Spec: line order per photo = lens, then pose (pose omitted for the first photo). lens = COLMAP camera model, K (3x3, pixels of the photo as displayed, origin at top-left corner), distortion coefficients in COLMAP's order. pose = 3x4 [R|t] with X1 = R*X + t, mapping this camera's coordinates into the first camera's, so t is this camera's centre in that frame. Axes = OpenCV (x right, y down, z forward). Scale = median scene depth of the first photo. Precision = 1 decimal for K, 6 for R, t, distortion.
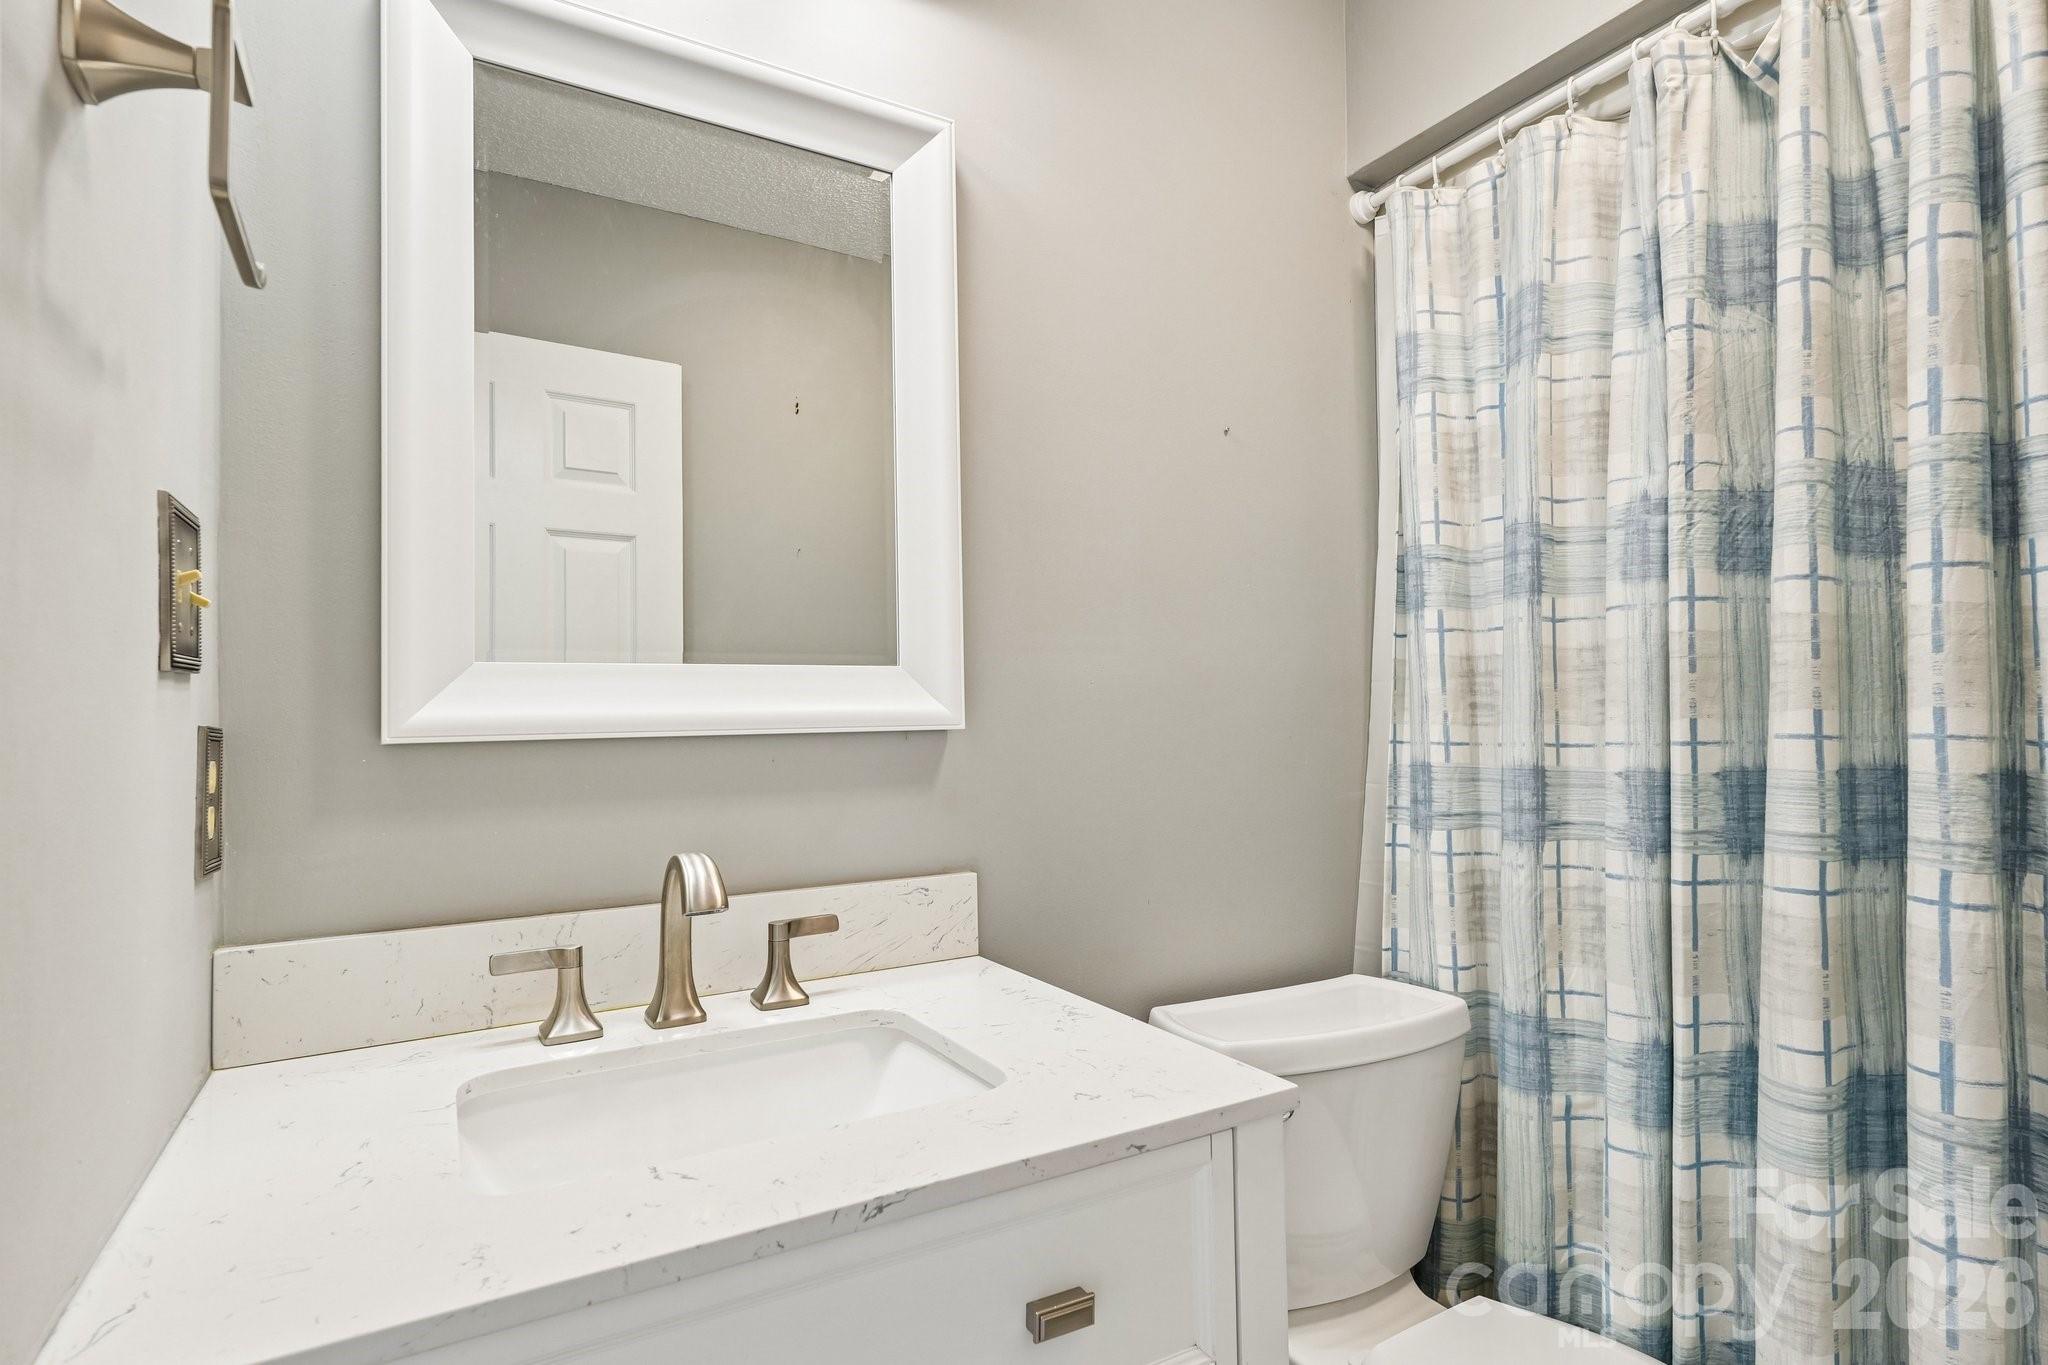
lens RADIAL K [[1029.6, 0, 1026.9], [0, 1029.6, 682.0], [0, 0, 1]] dist [0.000515, 0.000113]
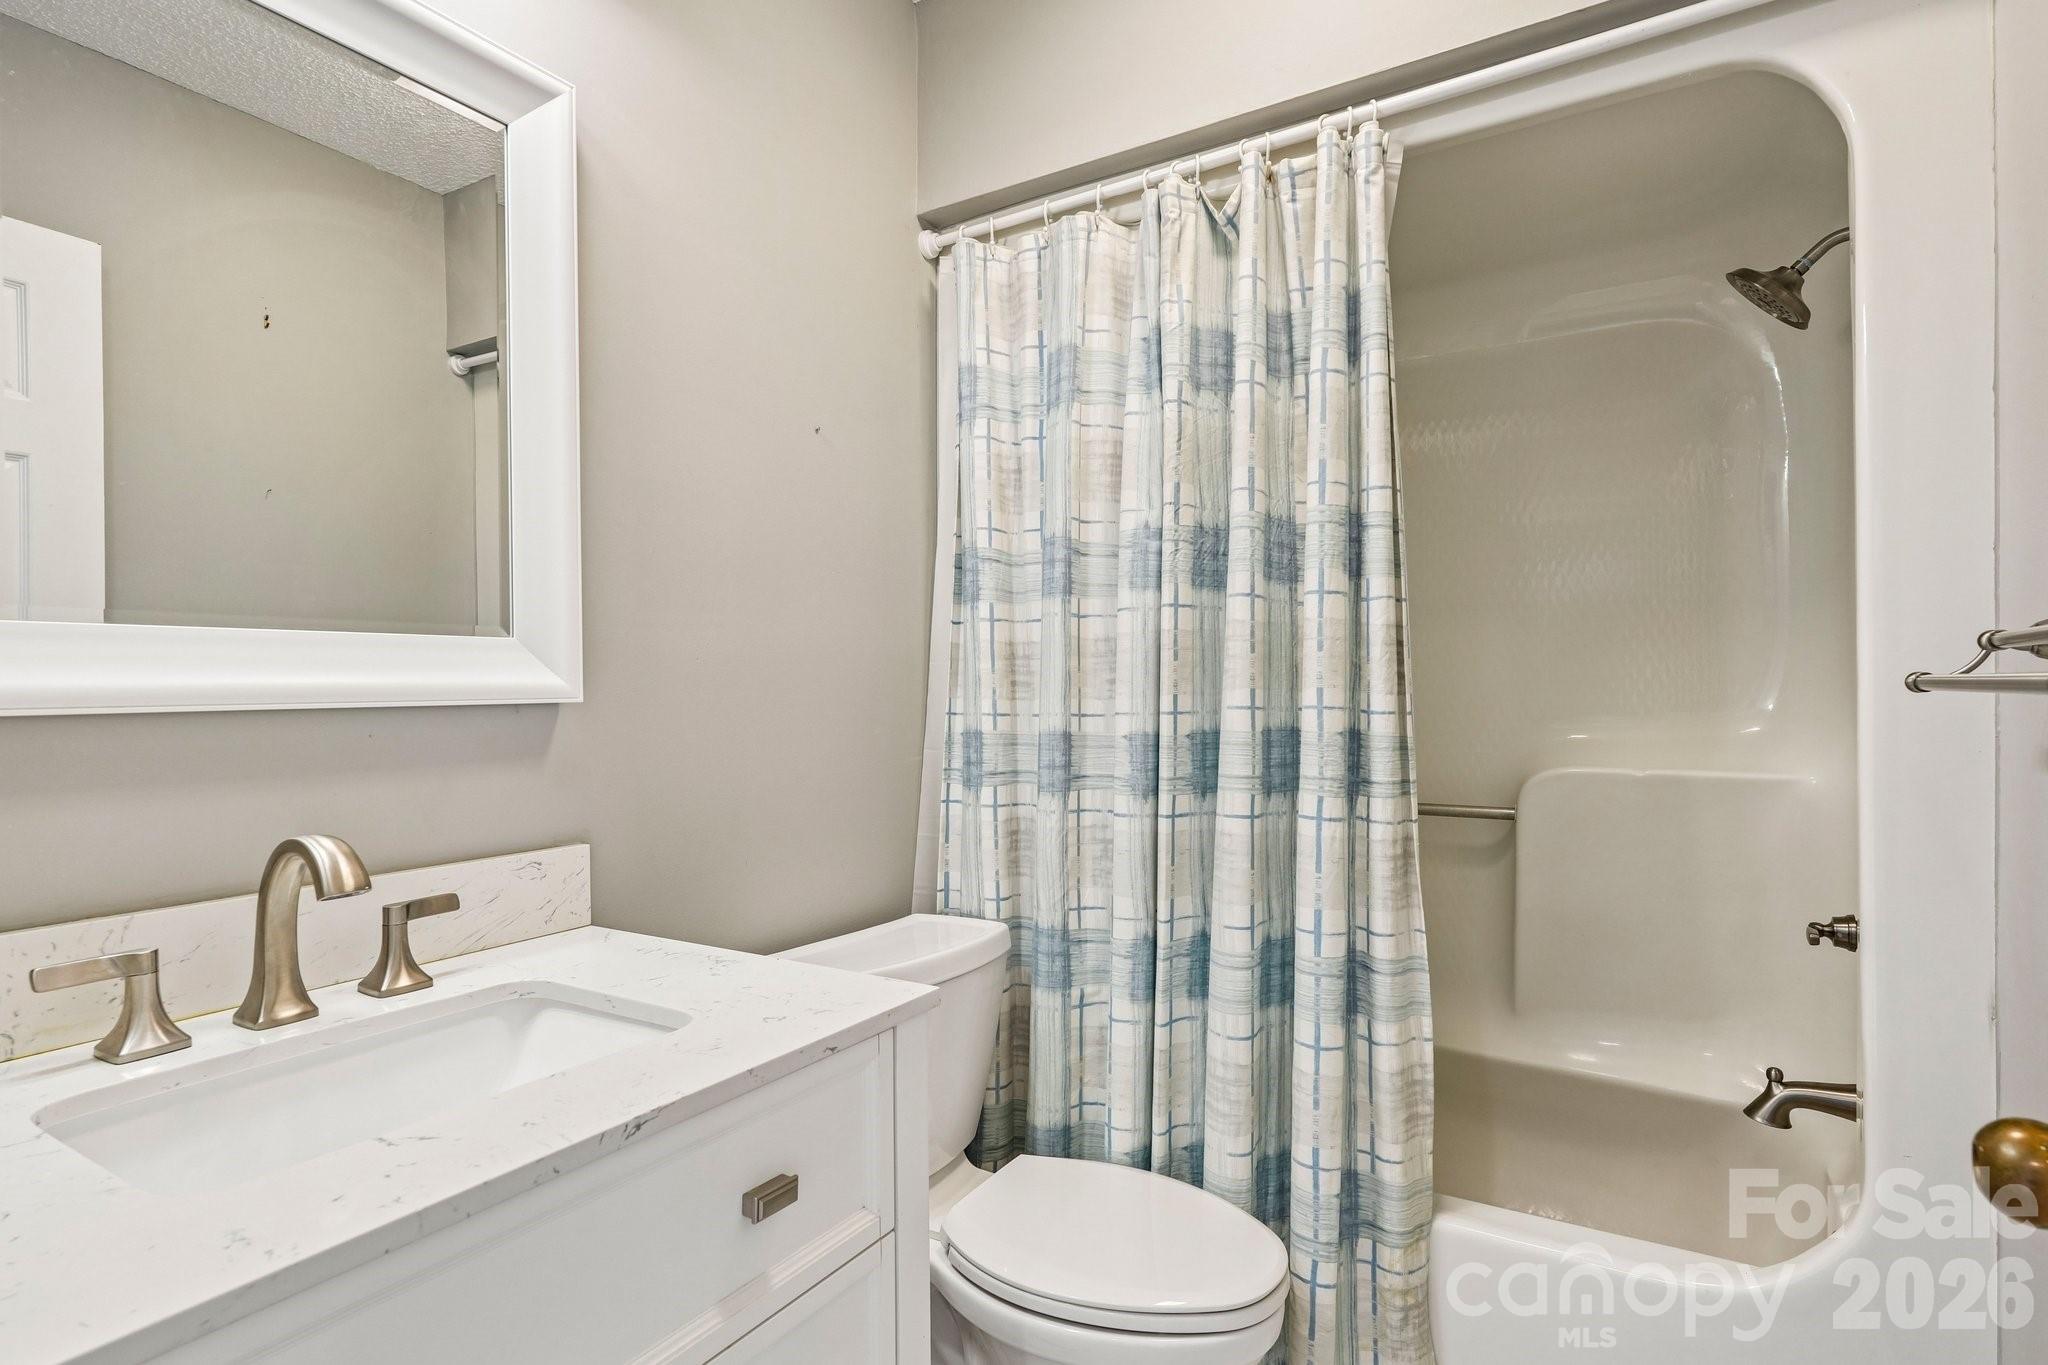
lens RADIAL K [[1029.6, 0, 1026.9], [0, 1029.6, 682.0], [0, 0, 1]] dist [0.000515, 0.000113]
pose [[0.880836, 0.009971, 0.473316, -0.158552], [-0.021739, 0.999575, 0.019400, -0.002886], [-0.472922, -0.027377, 0.880679, -0.093098]]
